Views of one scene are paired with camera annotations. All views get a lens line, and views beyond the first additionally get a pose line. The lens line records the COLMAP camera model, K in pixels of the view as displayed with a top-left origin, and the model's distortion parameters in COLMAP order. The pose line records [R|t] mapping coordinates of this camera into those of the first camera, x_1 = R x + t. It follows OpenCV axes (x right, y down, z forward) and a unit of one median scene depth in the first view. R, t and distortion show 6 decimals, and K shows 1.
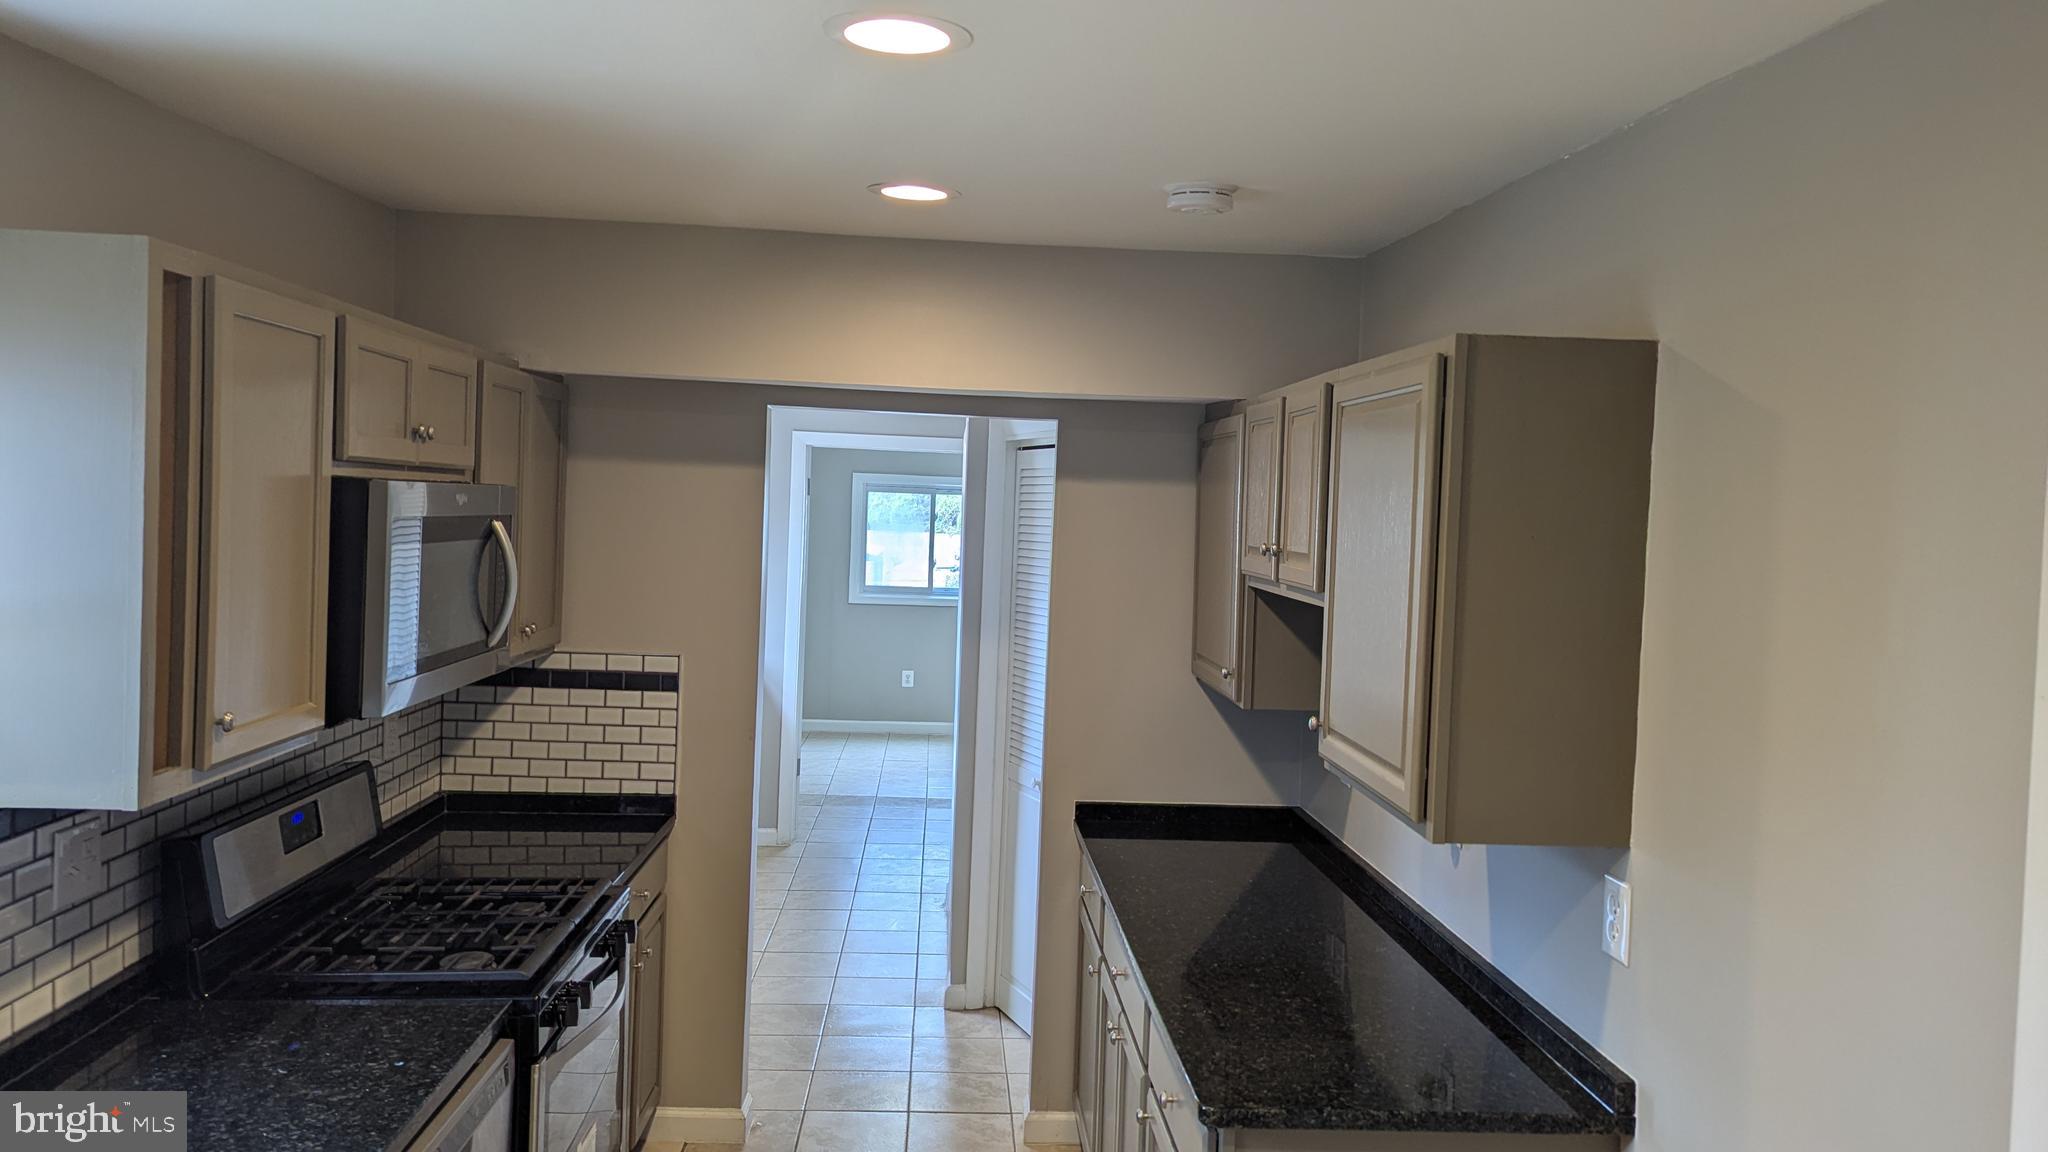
lens RADIAL K [[1454.1, 0, 1027.3], [0, 1454.1, 552.6], [0, 0, 1]] dist [0.070393, -0.058388]
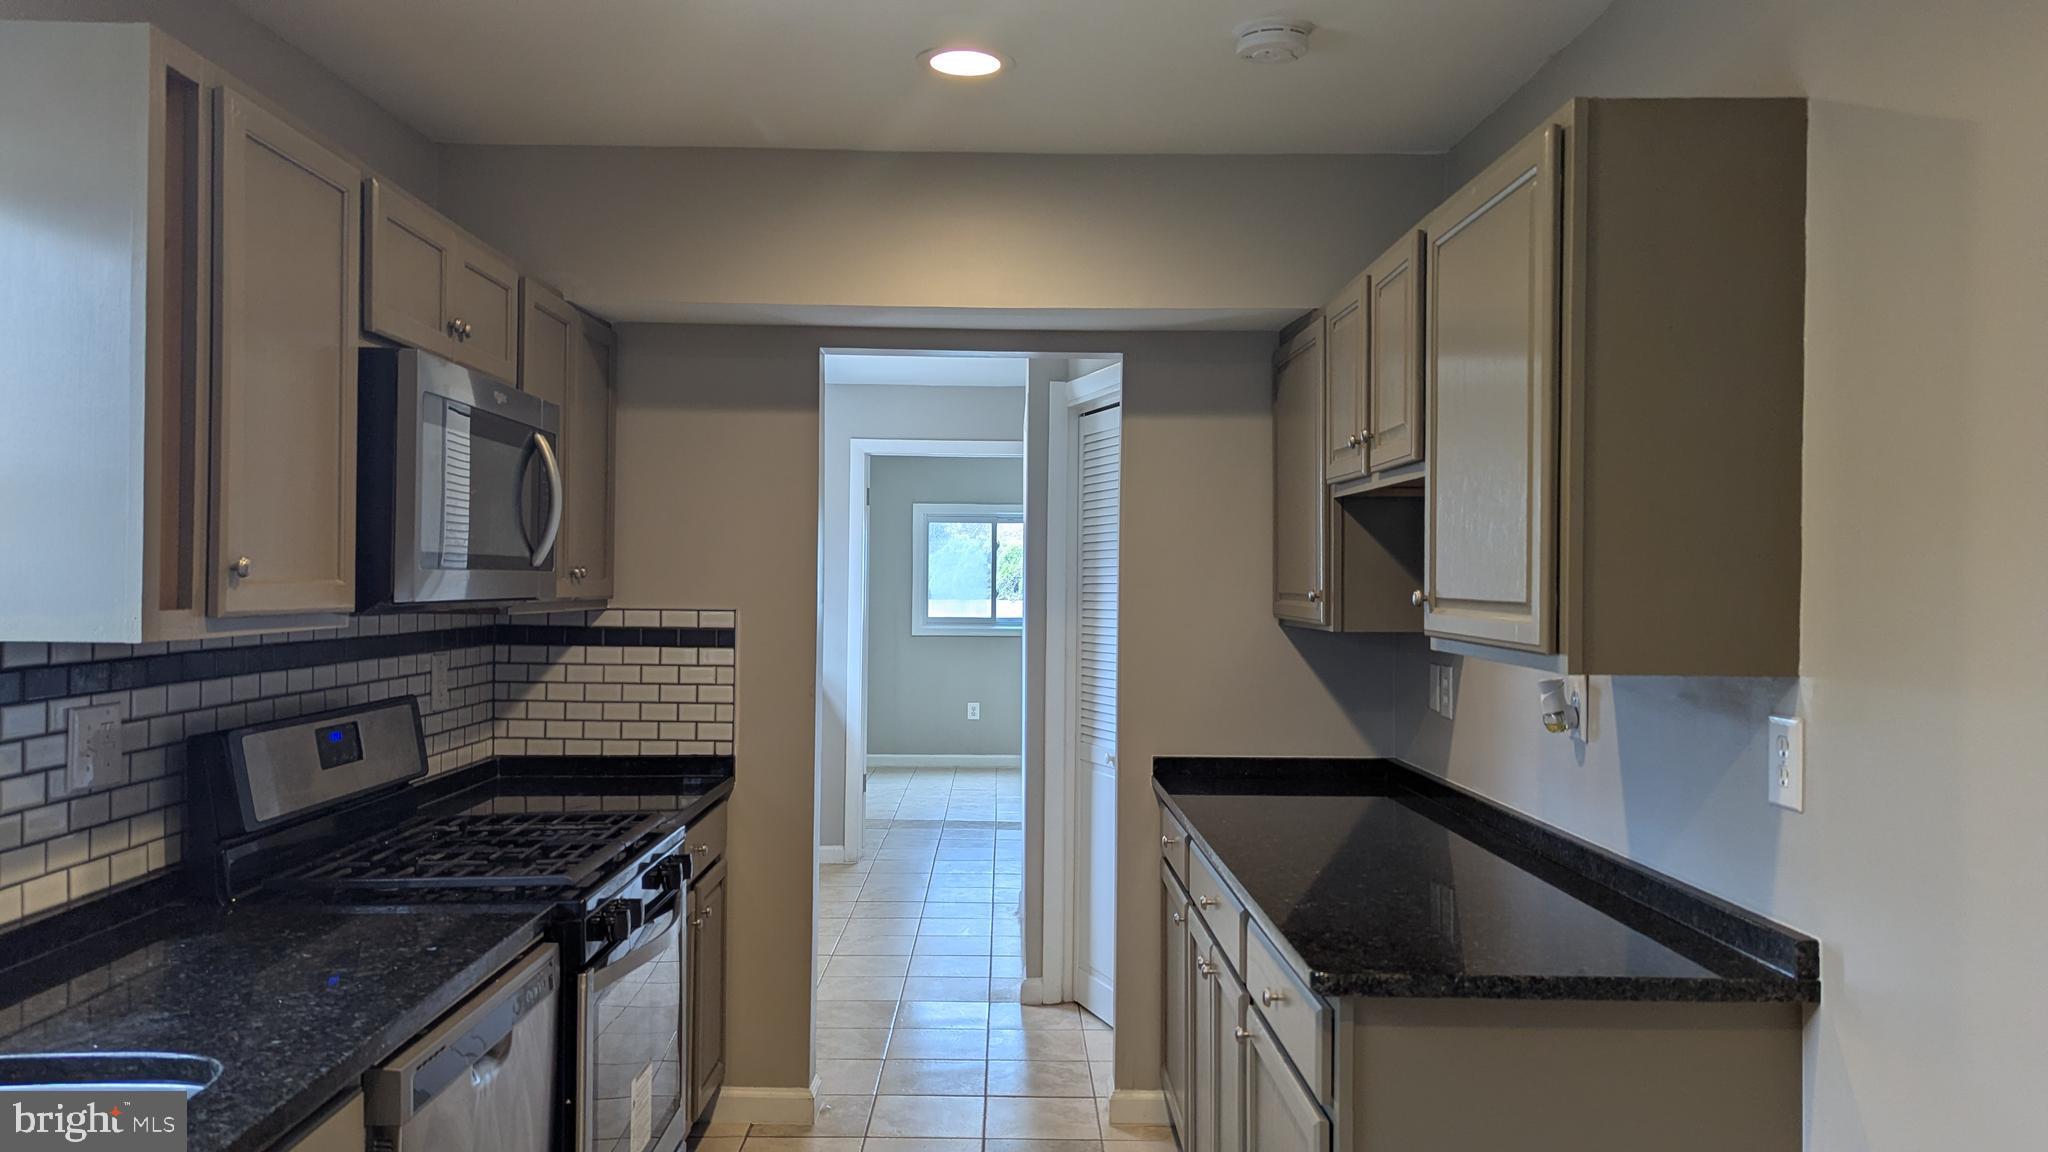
lens RADIAL K [[1454.1, 0, 1015.3], [0, 1454.1, 567.0], [0, 0, 1]] dist [0.070393, -0.058388]
pose [[0.998321, -0.028554, -0.050394, -0.006483], [0.026511, 0.998818, -0.040749, 0.106167], [0.051498, 0.039345, 0.997898, 0.064173]]
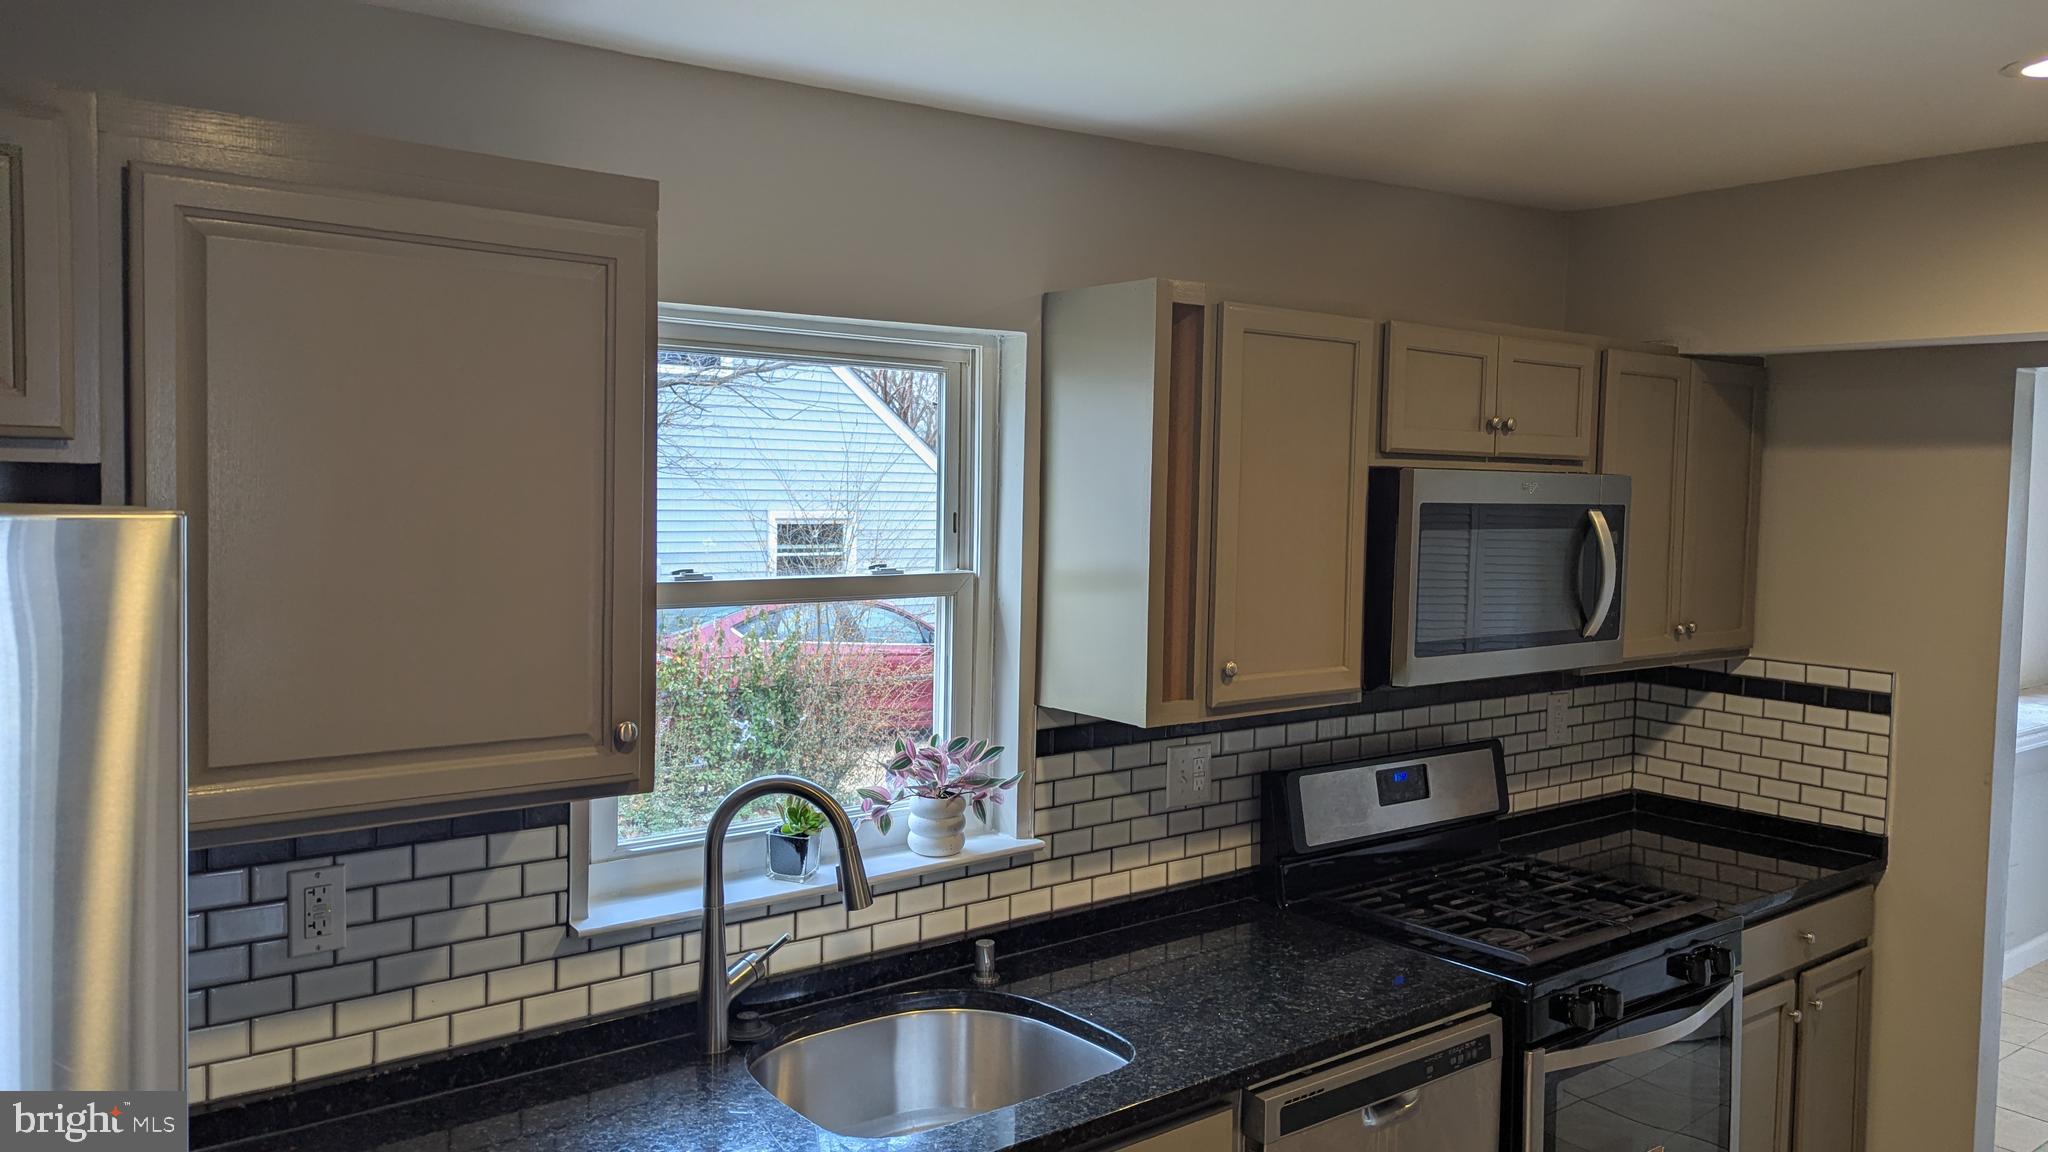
lens RADIAL K [[1454.1, 0, 1030.7], [0, 1454.1, 555.2], [0, 0, 1]] dist [0.070393, -0.058388]
pose [[0.572744, 0.013263, -0.819627, 0.219839], [-0.021824, 0.999761, 0.000927, 0.015070], [0.819444, 0.017356, 0.572896, 0.116469]]
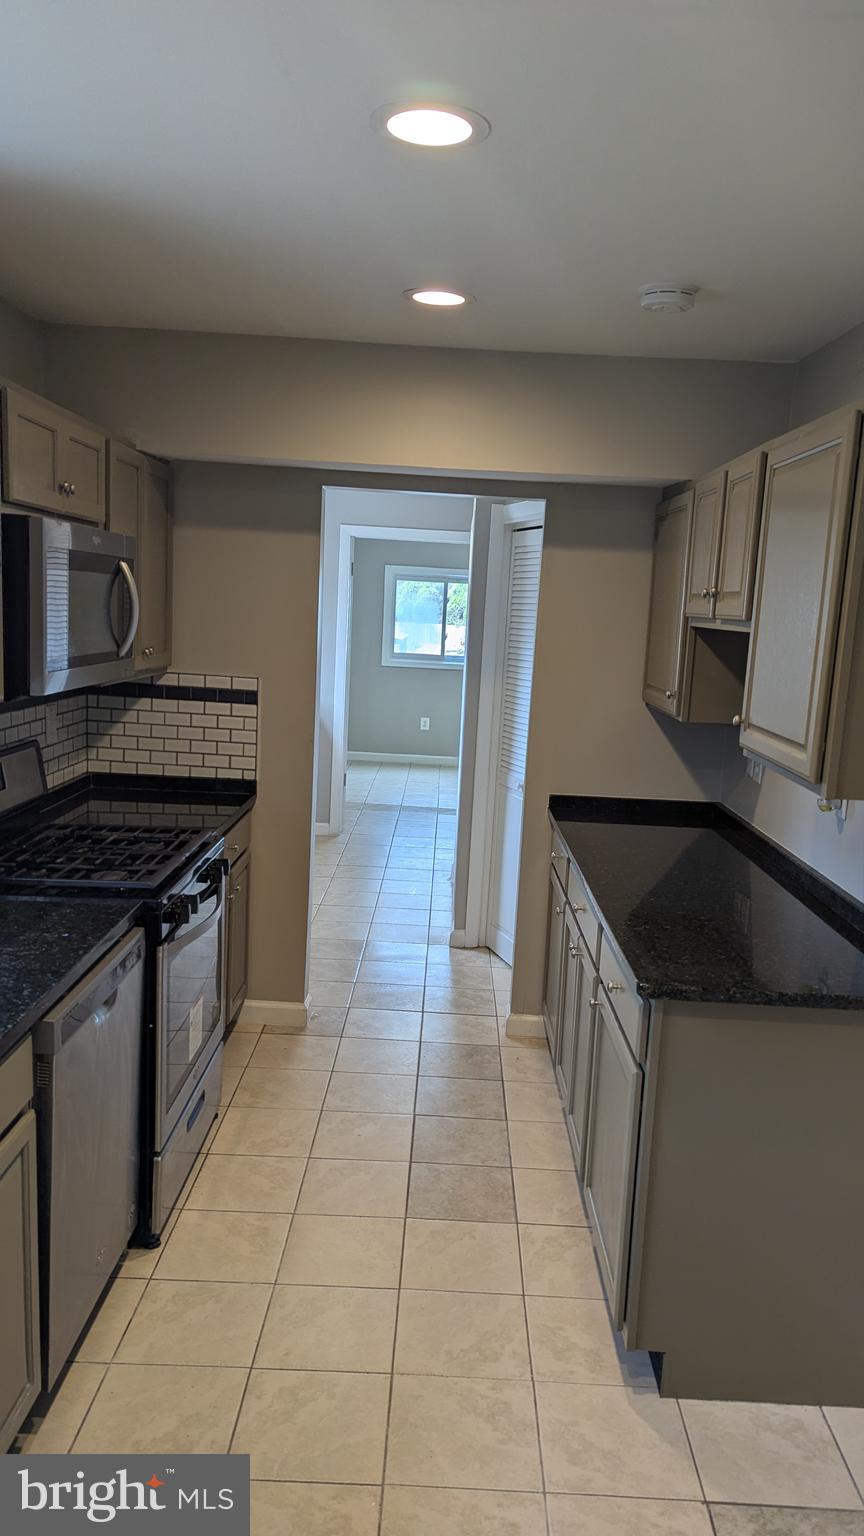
lens RADIAL K [[1090.6, 0, 444.6], [0, 1090.6, 782.4], [0, 0, 1]] dist [0.070393, -0.058388]
pose [[0.997765, 0.025532, -0.061751, -0.002535], [-0.017444, 0.991604, 0.128128, 0.042043], [0.064504, -0.126765, 0.989833, 0.003251]]
